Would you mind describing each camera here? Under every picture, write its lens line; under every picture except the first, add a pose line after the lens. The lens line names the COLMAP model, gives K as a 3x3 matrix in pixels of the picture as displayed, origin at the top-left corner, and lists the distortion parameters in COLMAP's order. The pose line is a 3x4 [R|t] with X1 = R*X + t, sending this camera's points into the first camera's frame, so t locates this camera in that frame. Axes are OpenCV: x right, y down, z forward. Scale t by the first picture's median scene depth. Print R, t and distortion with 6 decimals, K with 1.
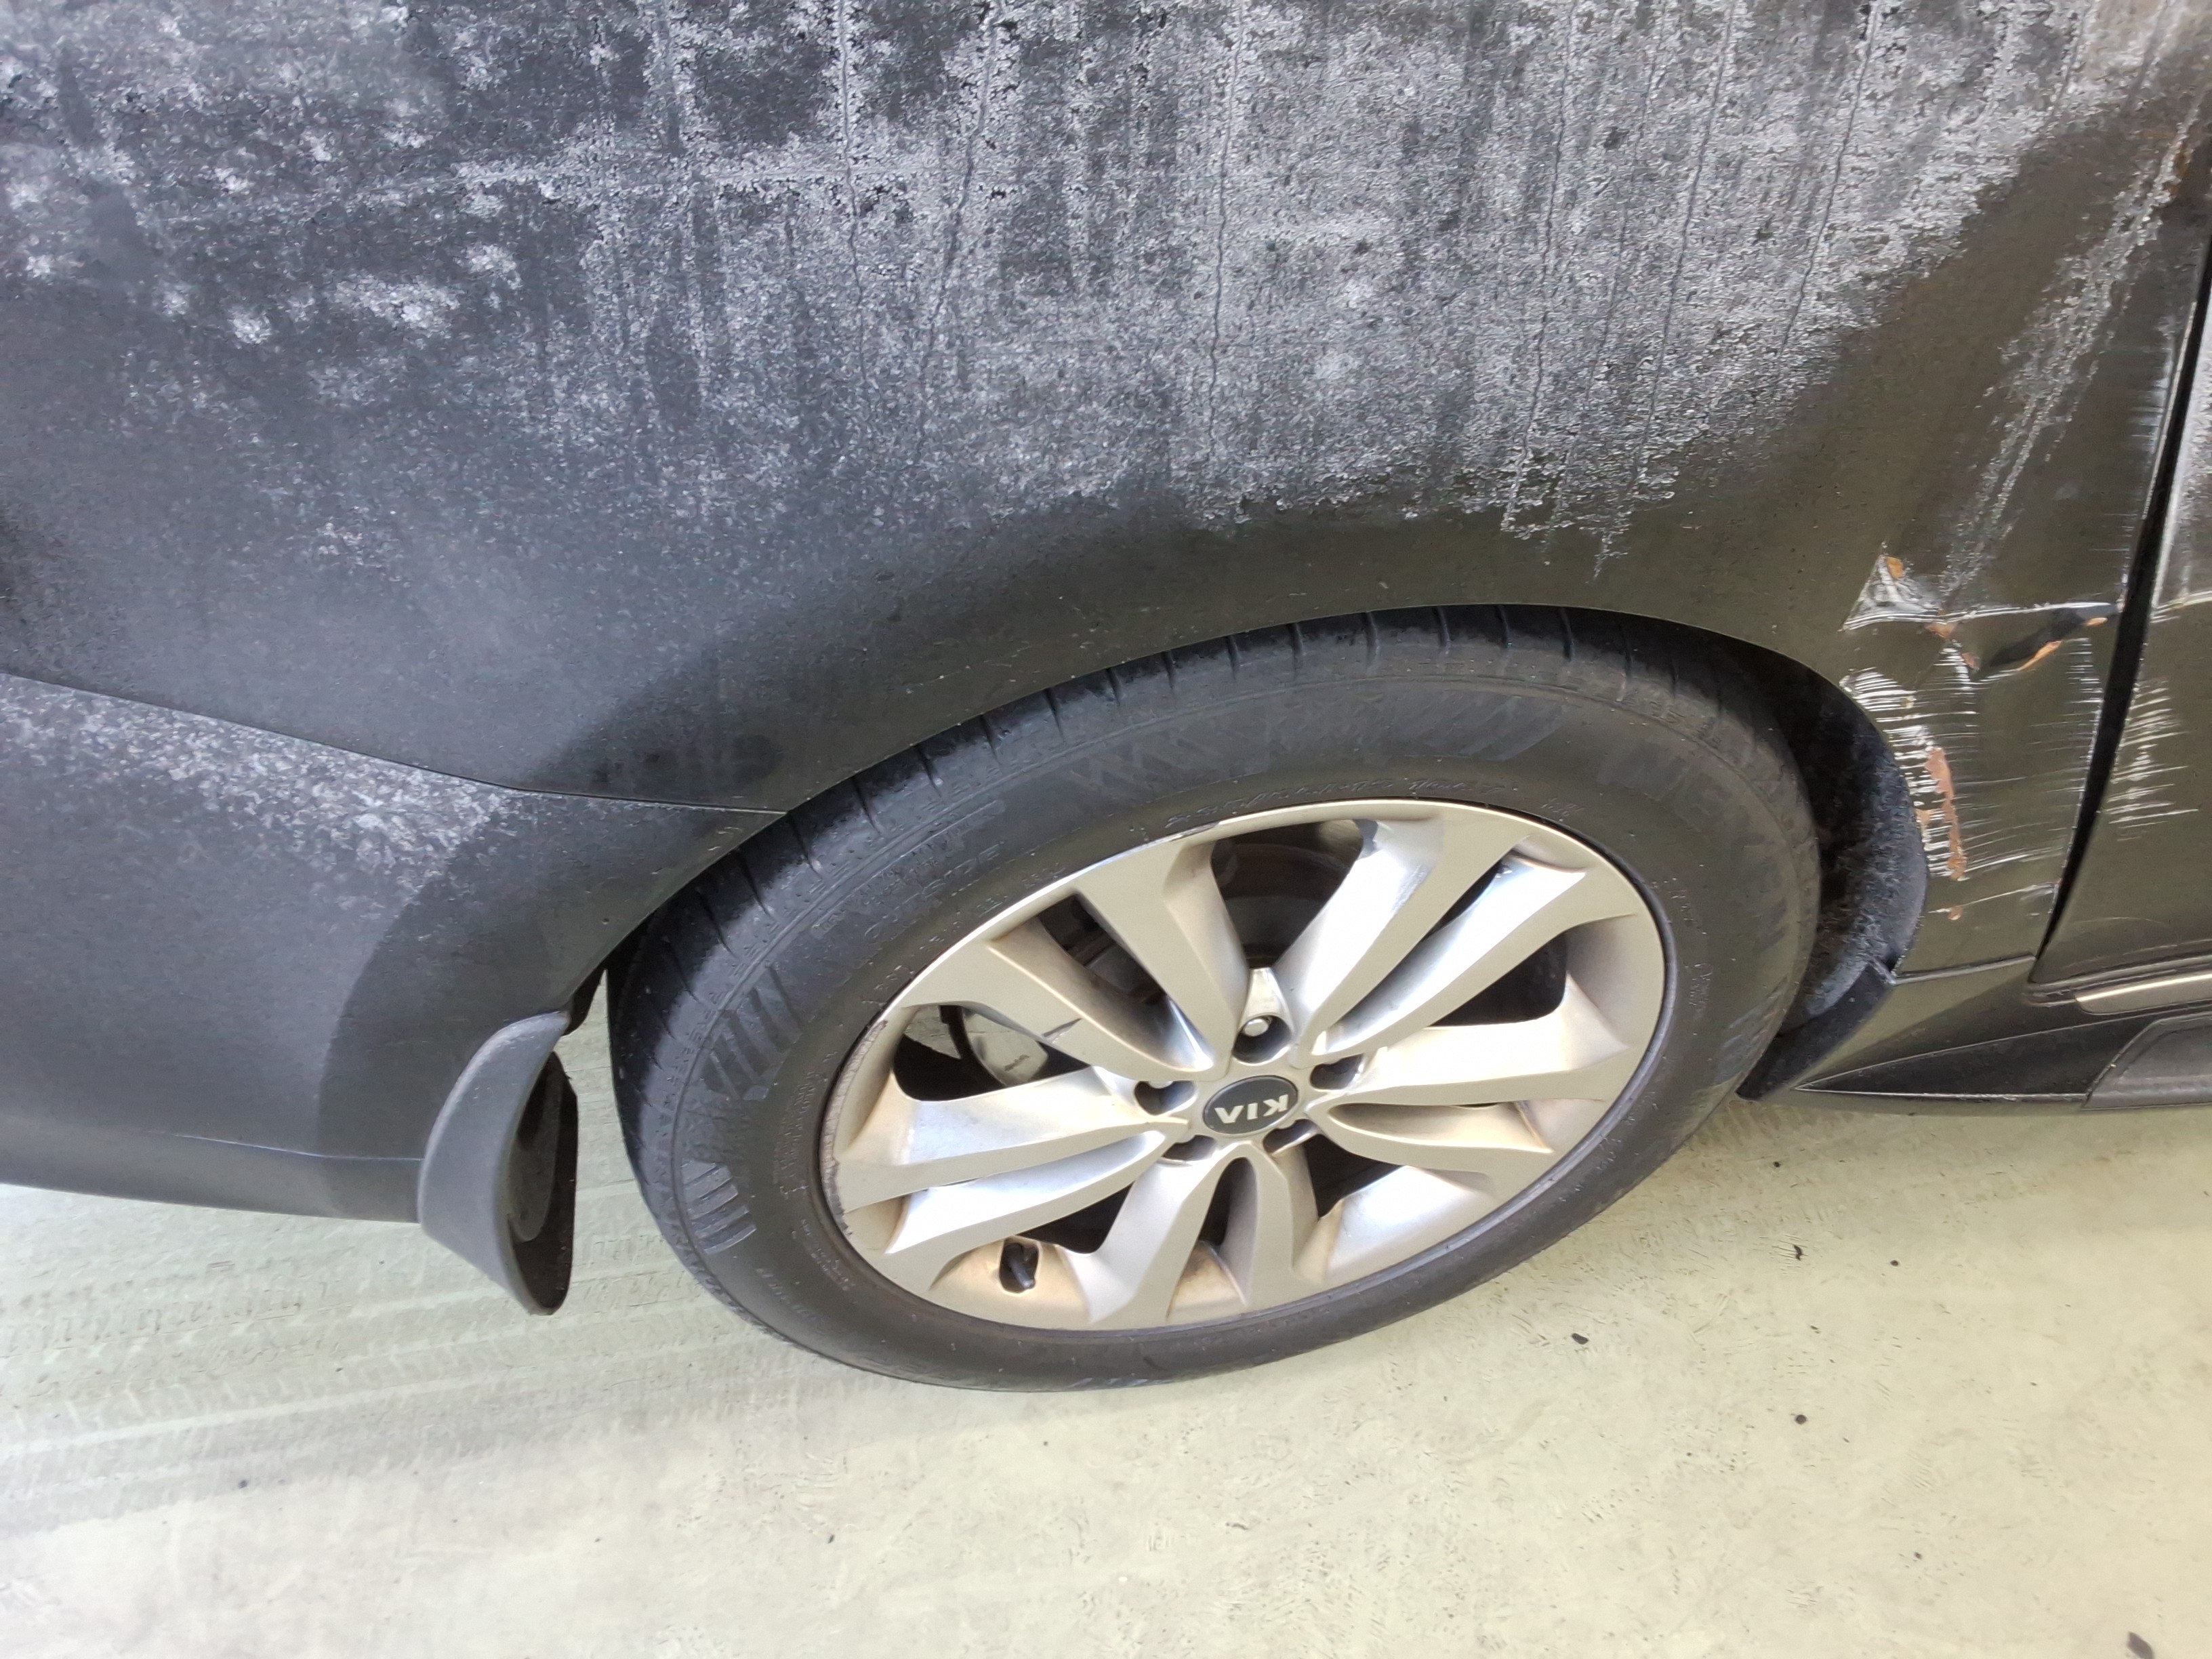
lens RADIAL K [[1792.4, 0, 1043.4], [0, 1792.4, 920.0], [0, 0, 1]] dist [0.112163, -0.125147]
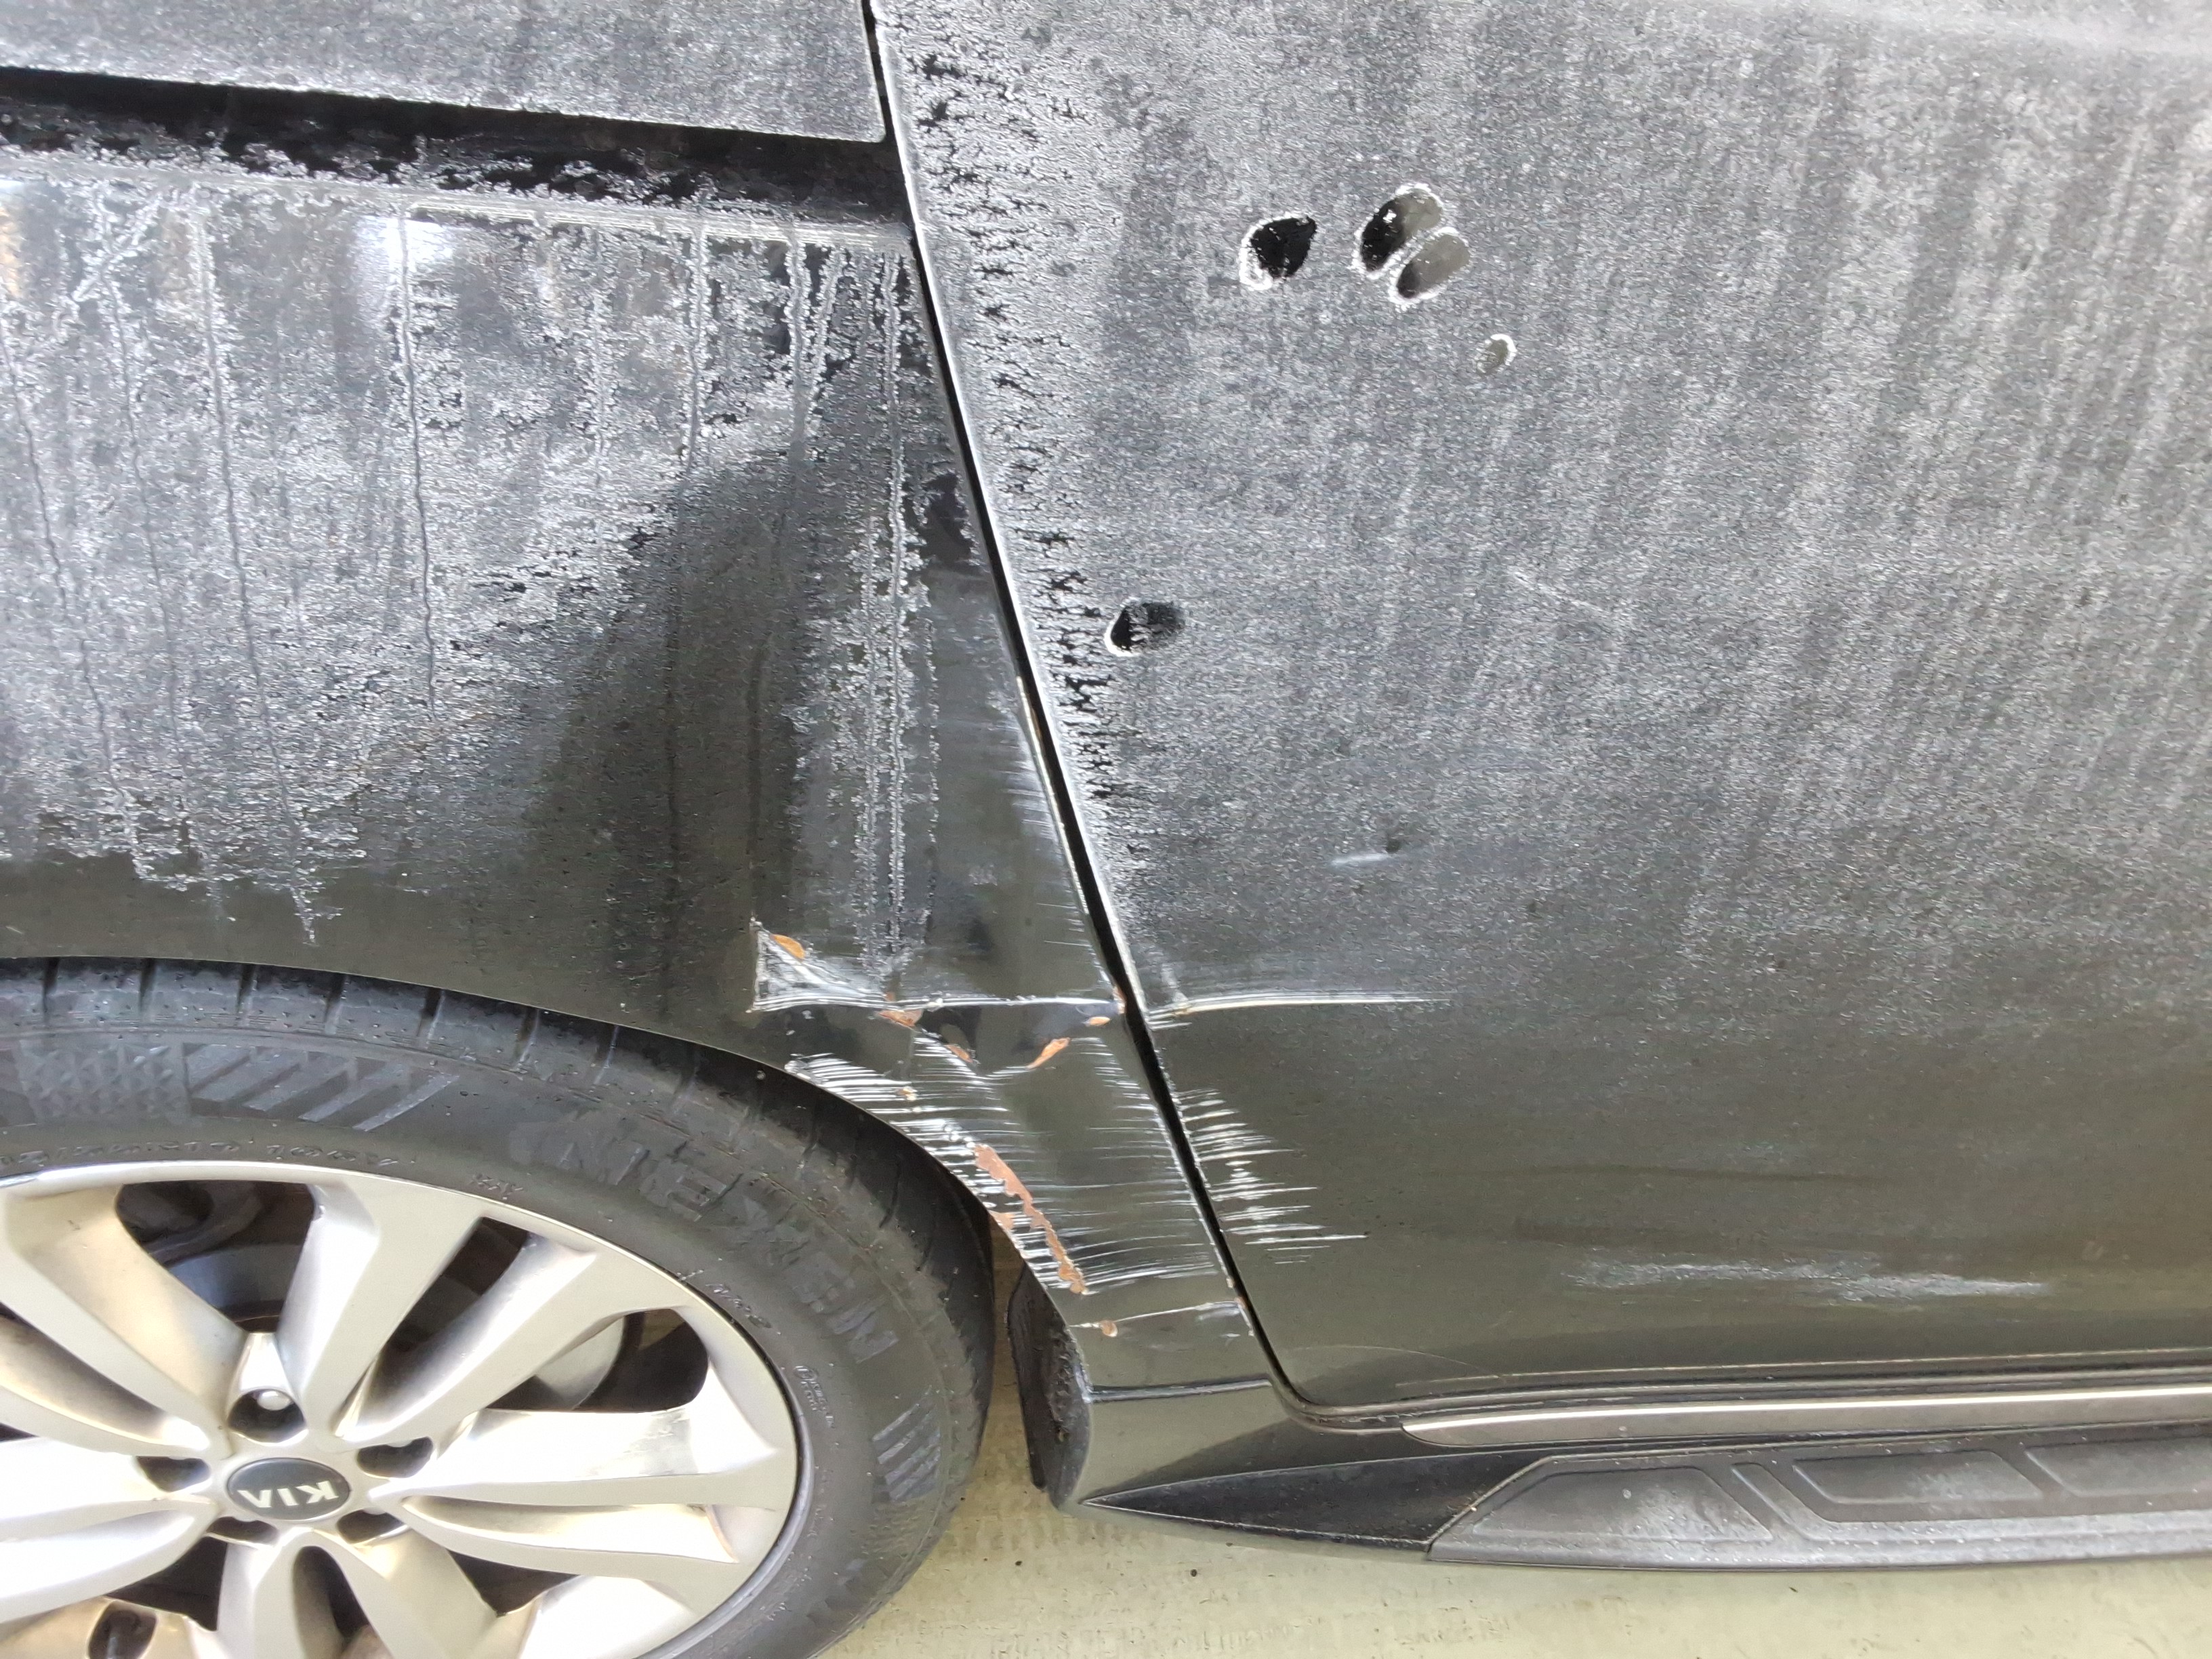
lens RADIAL K [[1792.4, 0, 1194.0], [0, 1792.4, 907.2], [0, 0, 1]] dist [0.112163, -0.125147]
pose [[0.993347, 0.075008, -0.087385, 0.857649], [-0.084443, 0.990358, -0.109816, -0.158457], [0.078305, 0.116465, 0.990103, 0.208358]]
